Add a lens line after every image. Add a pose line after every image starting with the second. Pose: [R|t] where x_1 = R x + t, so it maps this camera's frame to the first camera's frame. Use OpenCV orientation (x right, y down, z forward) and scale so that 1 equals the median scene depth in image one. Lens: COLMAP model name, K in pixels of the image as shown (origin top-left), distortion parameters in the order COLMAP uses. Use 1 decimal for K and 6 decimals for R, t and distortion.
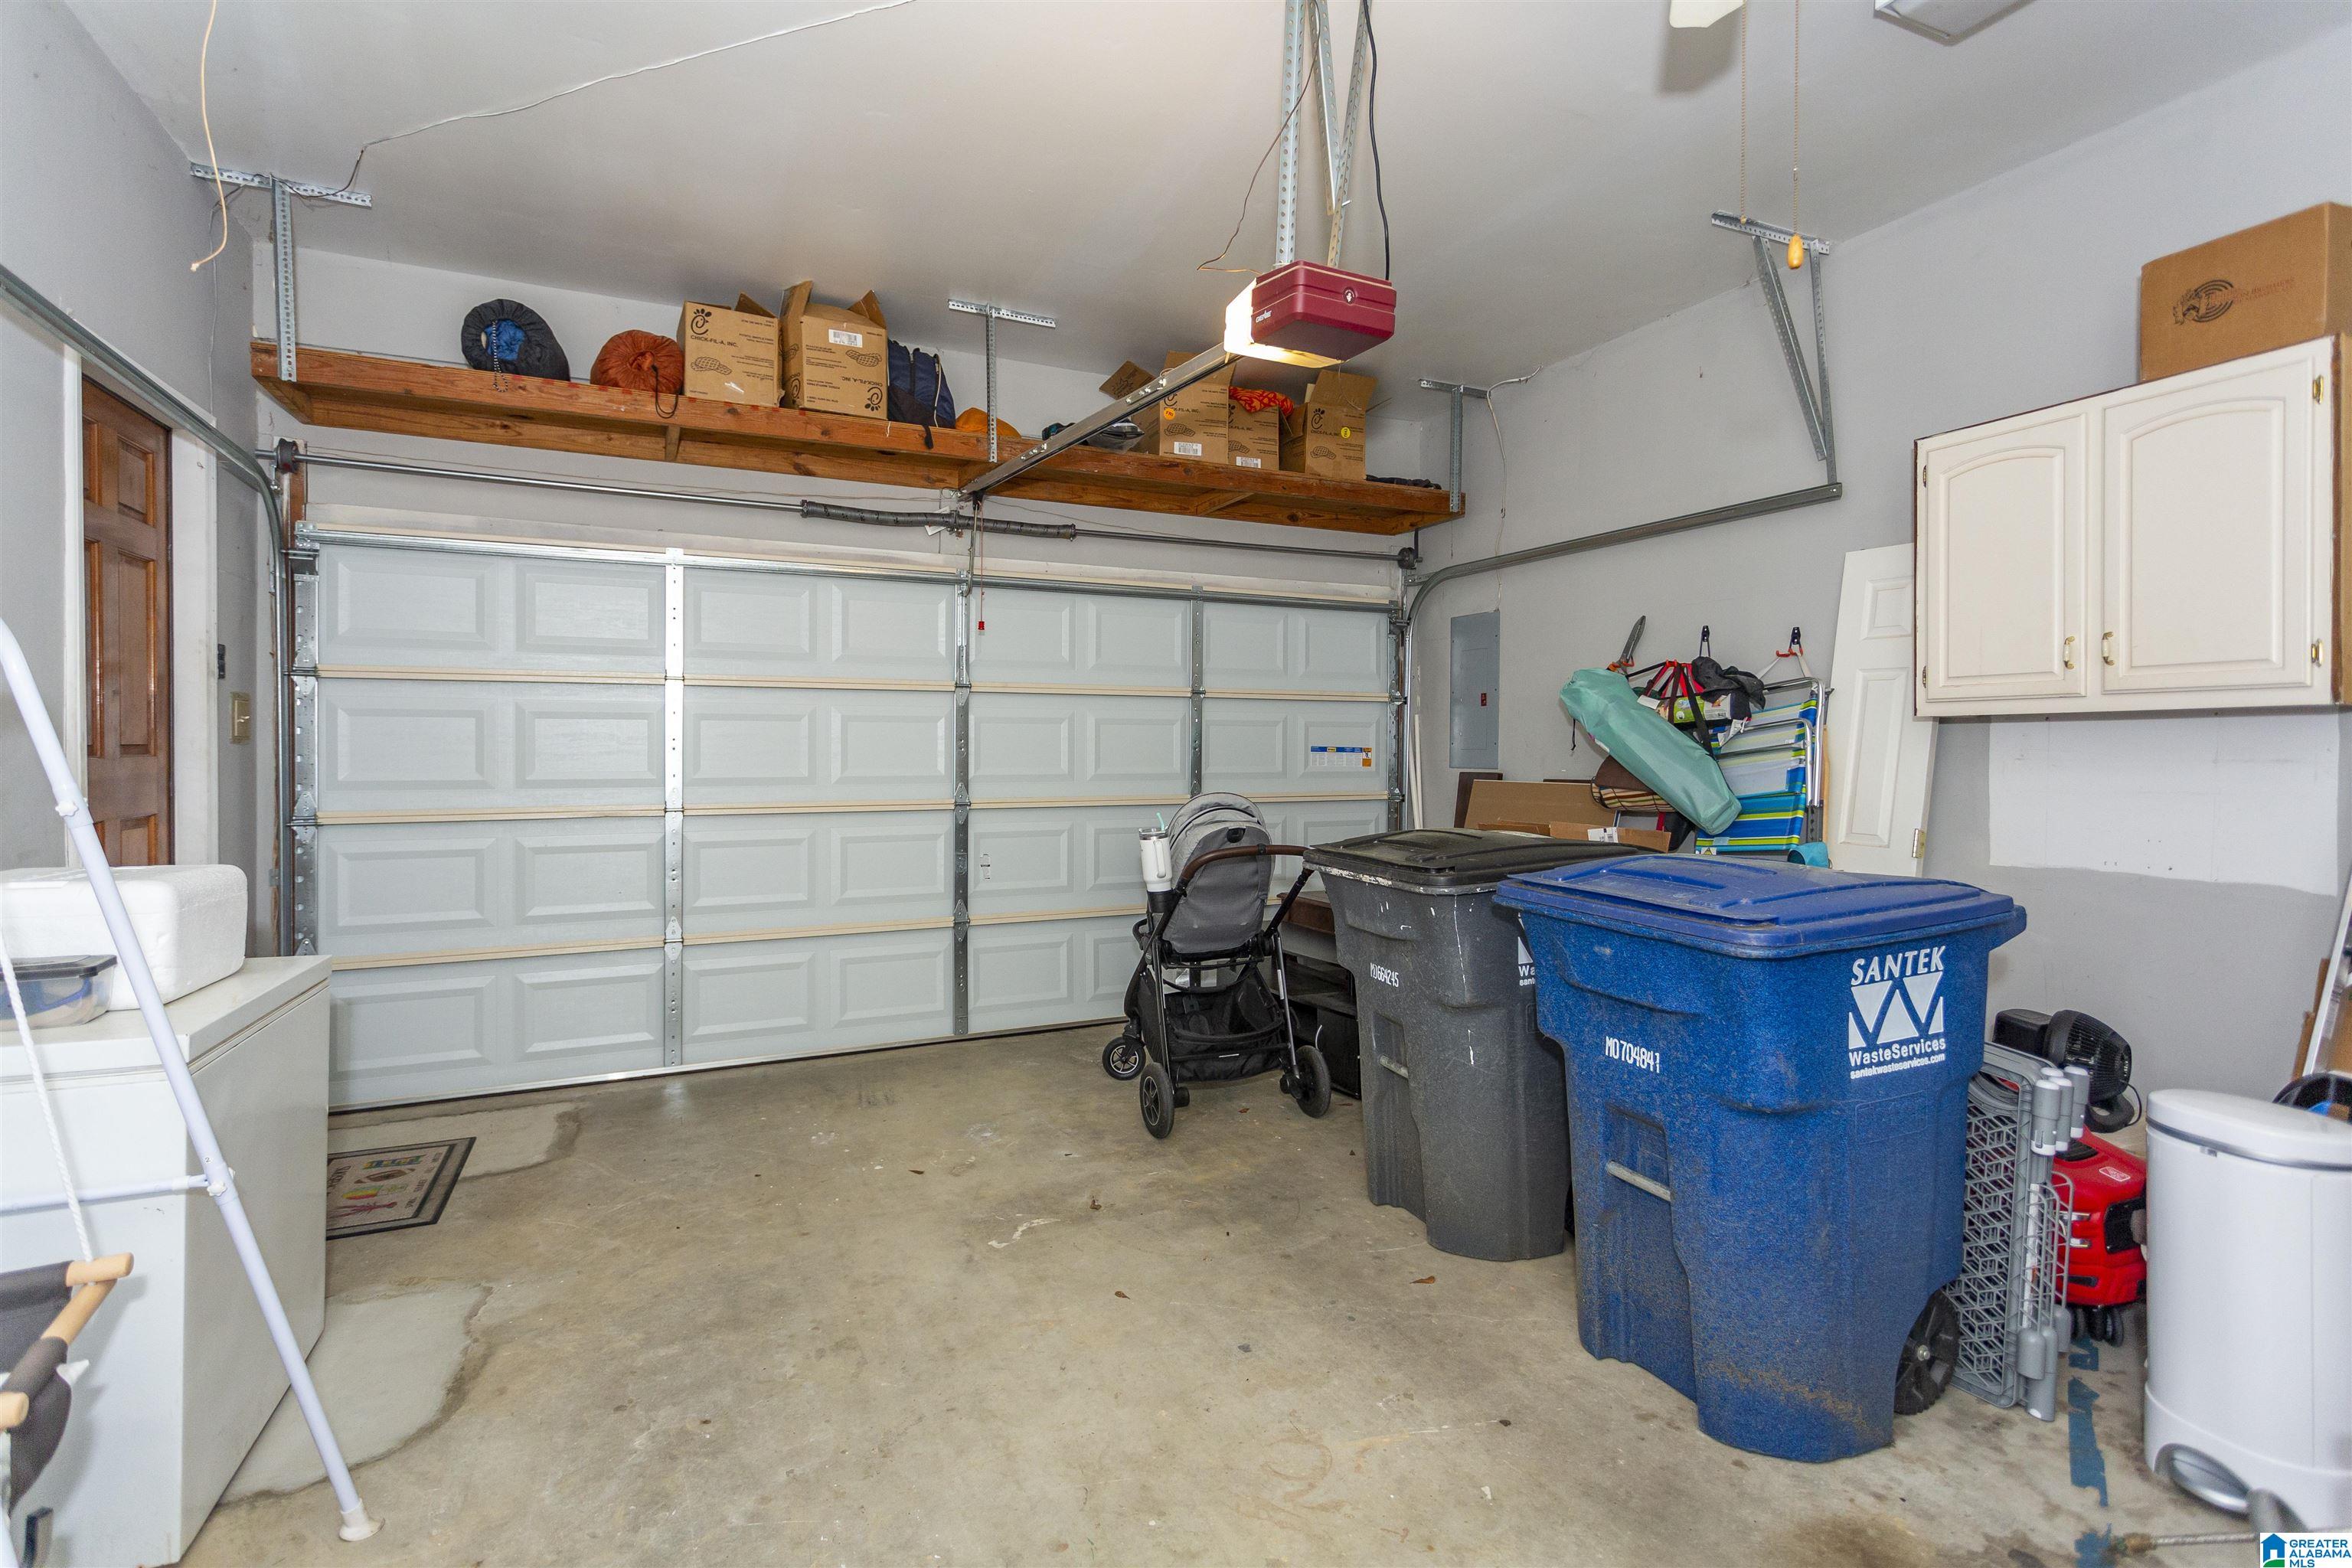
lens RADIAL K [[1110.3, 0, 1173.8], [0, 1110.3, 762.0], [0, 0, 1]] dist [-0.000366, 0.000822]
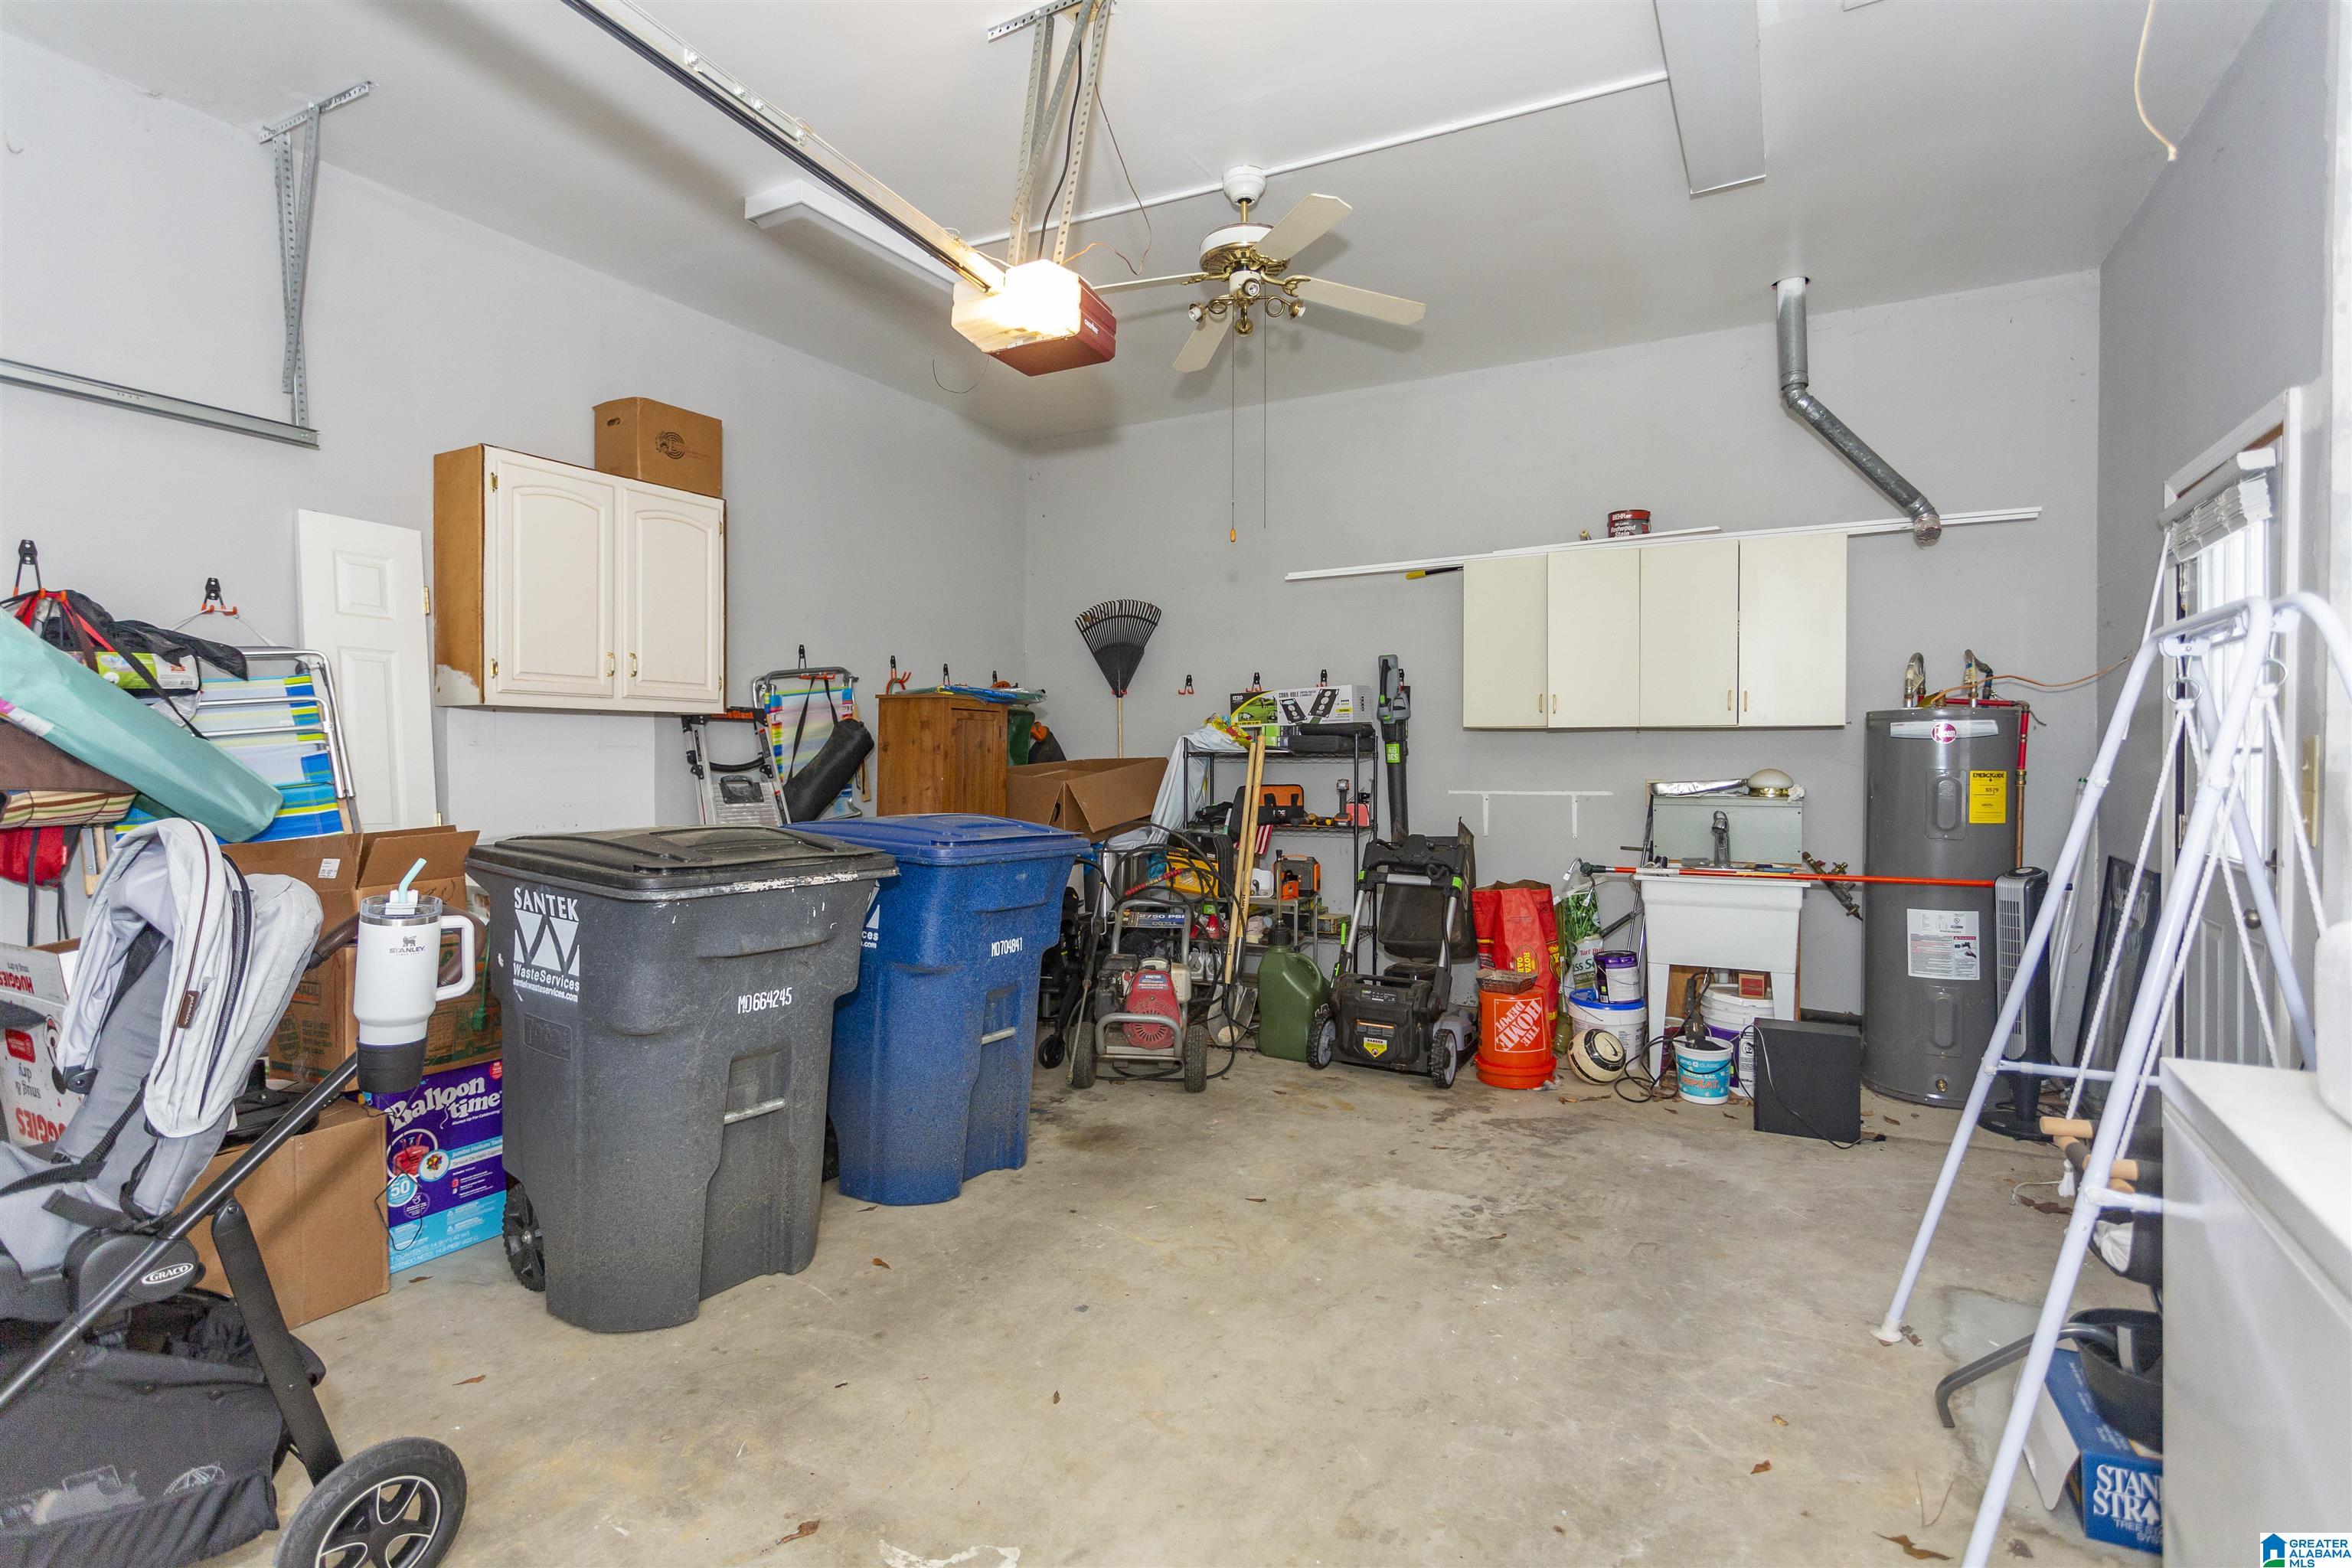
lens RADIAL K [[1110.3, 0, 1170.2], [0, 1110.3, 776.9], [0, 0, 1]] dist [-0.000366, 0.000822]
pose [[-0.573833, -0.018048, 0.818774, -0.719149], [0.001336, 0.999735, 0.022973, 0.006209], [-0.818971, 0.014276, -0.573657, 1.326885]]
